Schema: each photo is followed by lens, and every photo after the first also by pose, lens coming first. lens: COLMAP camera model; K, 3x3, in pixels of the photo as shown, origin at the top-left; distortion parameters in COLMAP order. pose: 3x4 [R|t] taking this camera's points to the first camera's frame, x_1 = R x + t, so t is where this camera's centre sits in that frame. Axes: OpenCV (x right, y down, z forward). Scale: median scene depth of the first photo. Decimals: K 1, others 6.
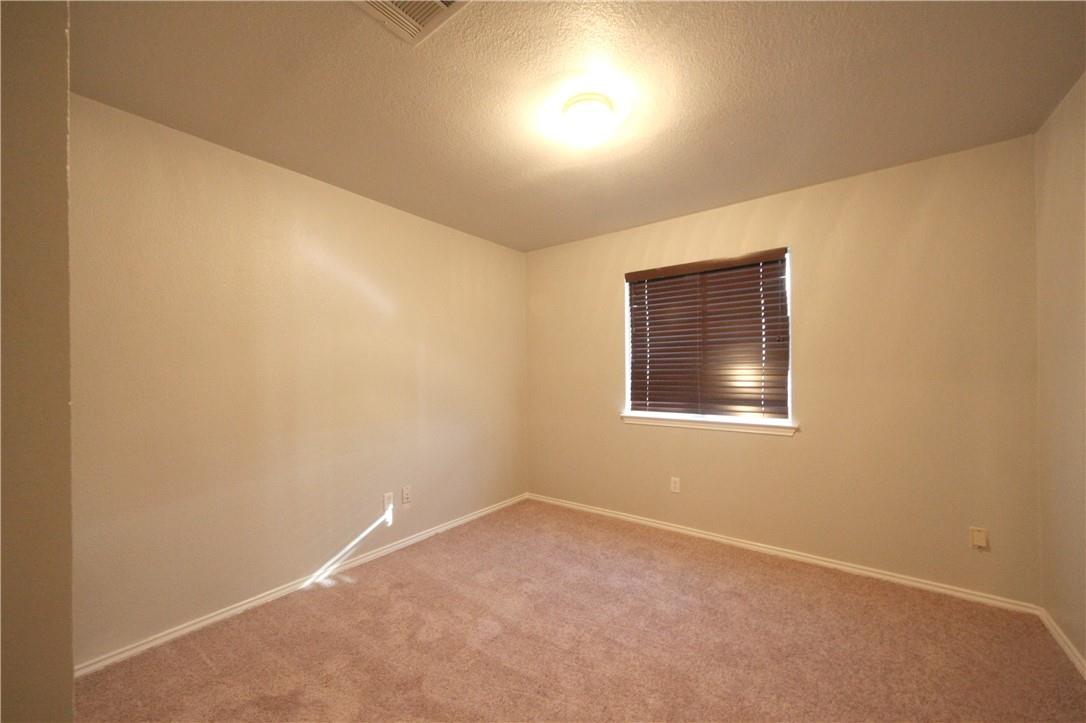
lens RADIAL K [[415.4, 0, 544.3], [0, 415.4, 370.7], [0, 0, 1]] dist [0.006513, -0.000051]
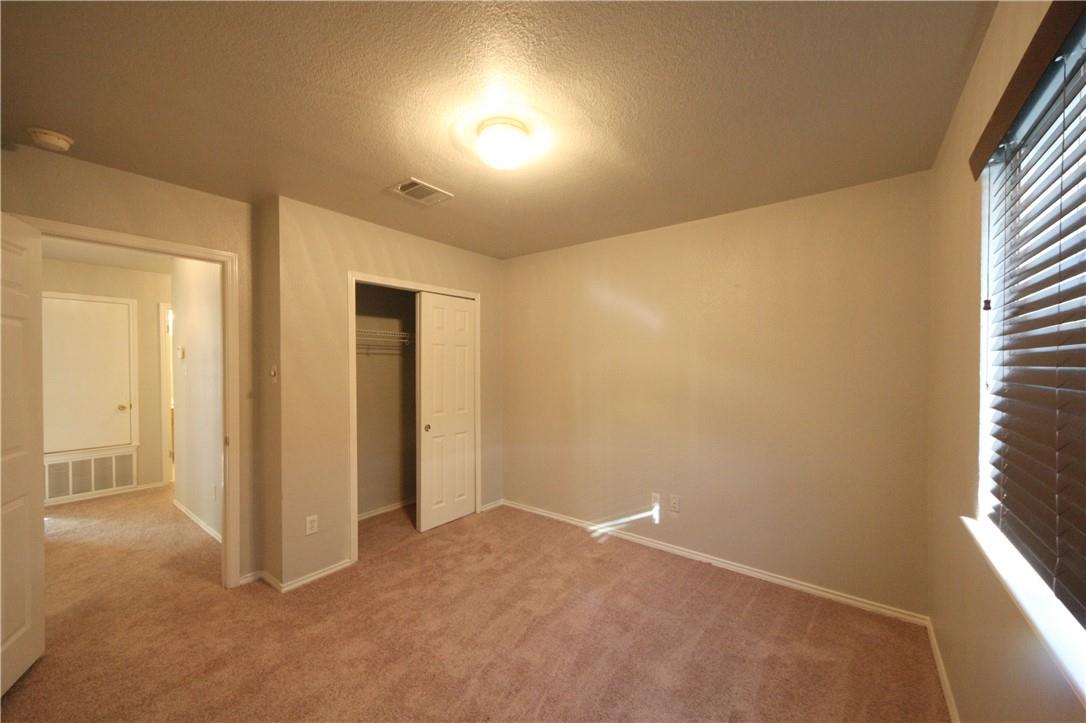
lens RADIAL K [[415.4, 0, 544.3], [0, 415.4, 370.7], [0, 0, 1]] dist [0.006513, -0.000051]
pose [[-0.025667, 0.020831, -0.999453, 0.781122], [-0.006714, 0.999757, 0.021010, -0.050421], [0.999648, 0.007250, -0.025521, 0.807662]]
